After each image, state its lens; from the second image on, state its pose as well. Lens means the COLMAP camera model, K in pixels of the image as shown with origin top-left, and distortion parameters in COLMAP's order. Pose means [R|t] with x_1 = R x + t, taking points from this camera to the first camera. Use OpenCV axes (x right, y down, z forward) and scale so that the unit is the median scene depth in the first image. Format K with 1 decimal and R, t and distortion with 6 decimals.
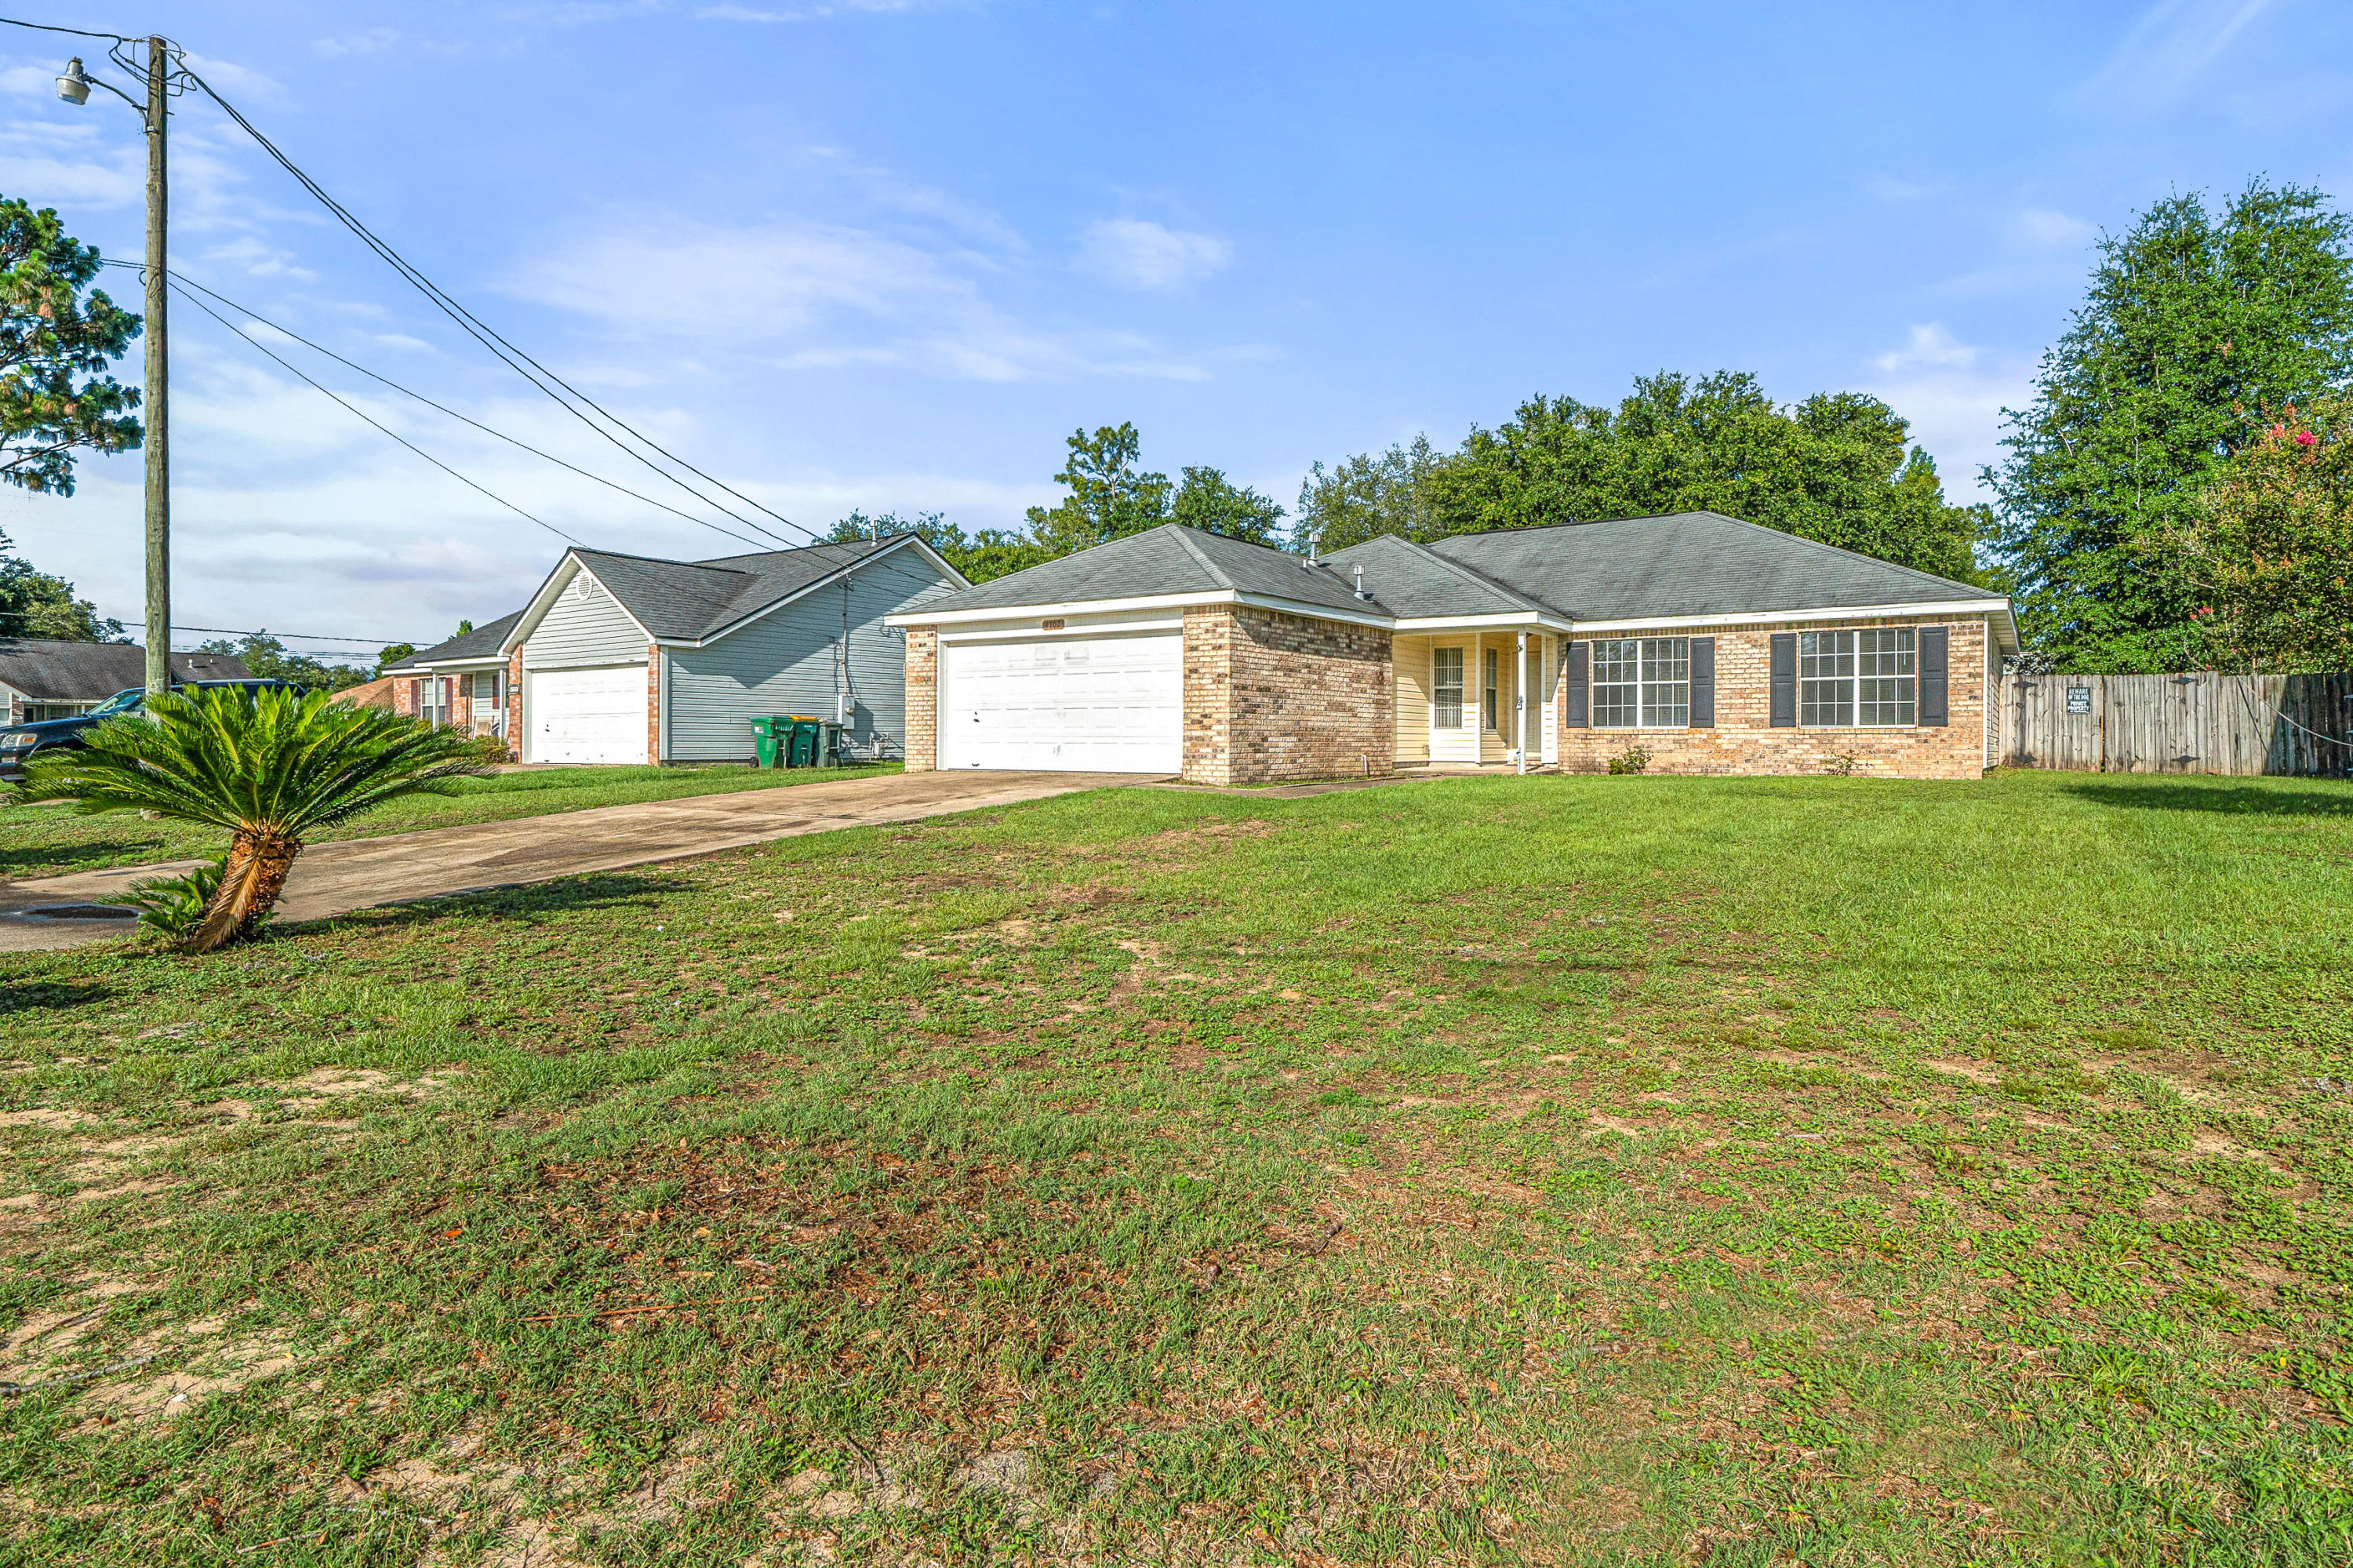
lens RADIAL K [[1228.9, 0, 1168.9], [0, 1228.9, 801.9], [0, 0, 1]] dist [-0.000867, -0.001529]
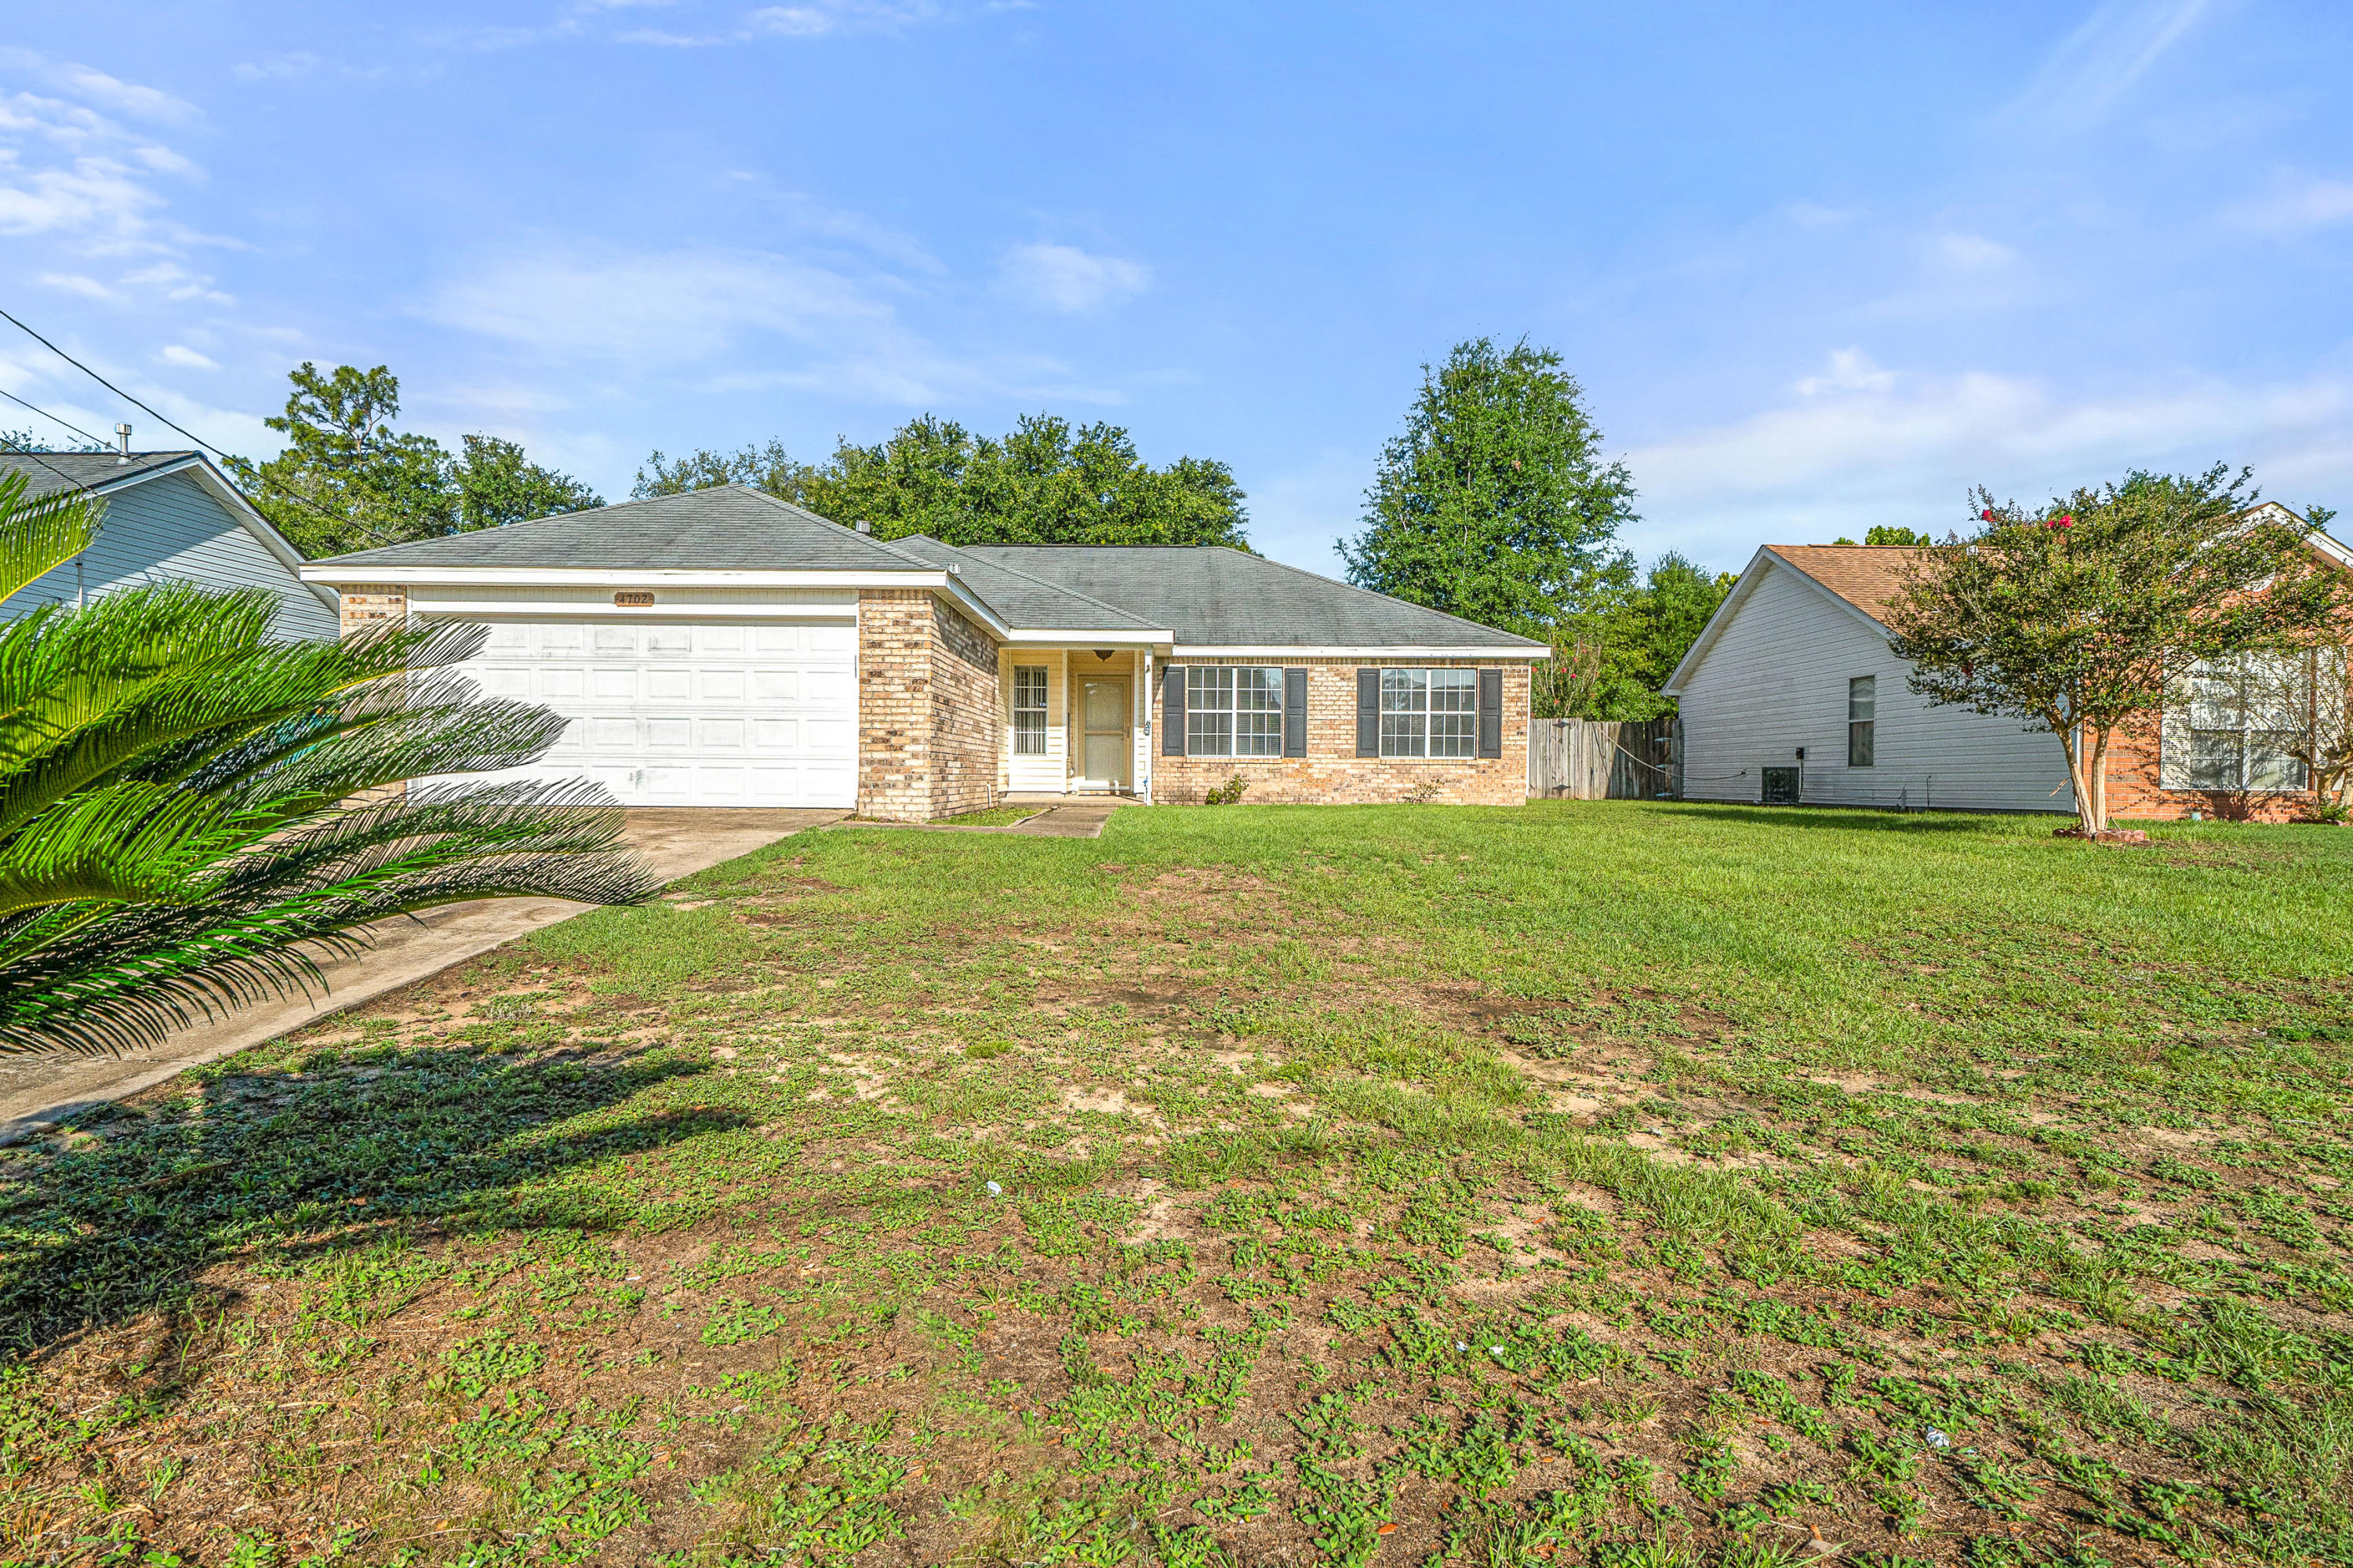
lens RADIAL K [[1213.4, 0, 1176.5], [0, 1213.4, 843.9], [0, 0, 1]] dist [0.001910, -0.000360]
pose [[0.828036, -0.027006, 0.560024, -0.210239], [0.021240, 0.999633, 0.016800, -0.007685], [-0.560272, -0.002016, 0.828306, 0.223285]]
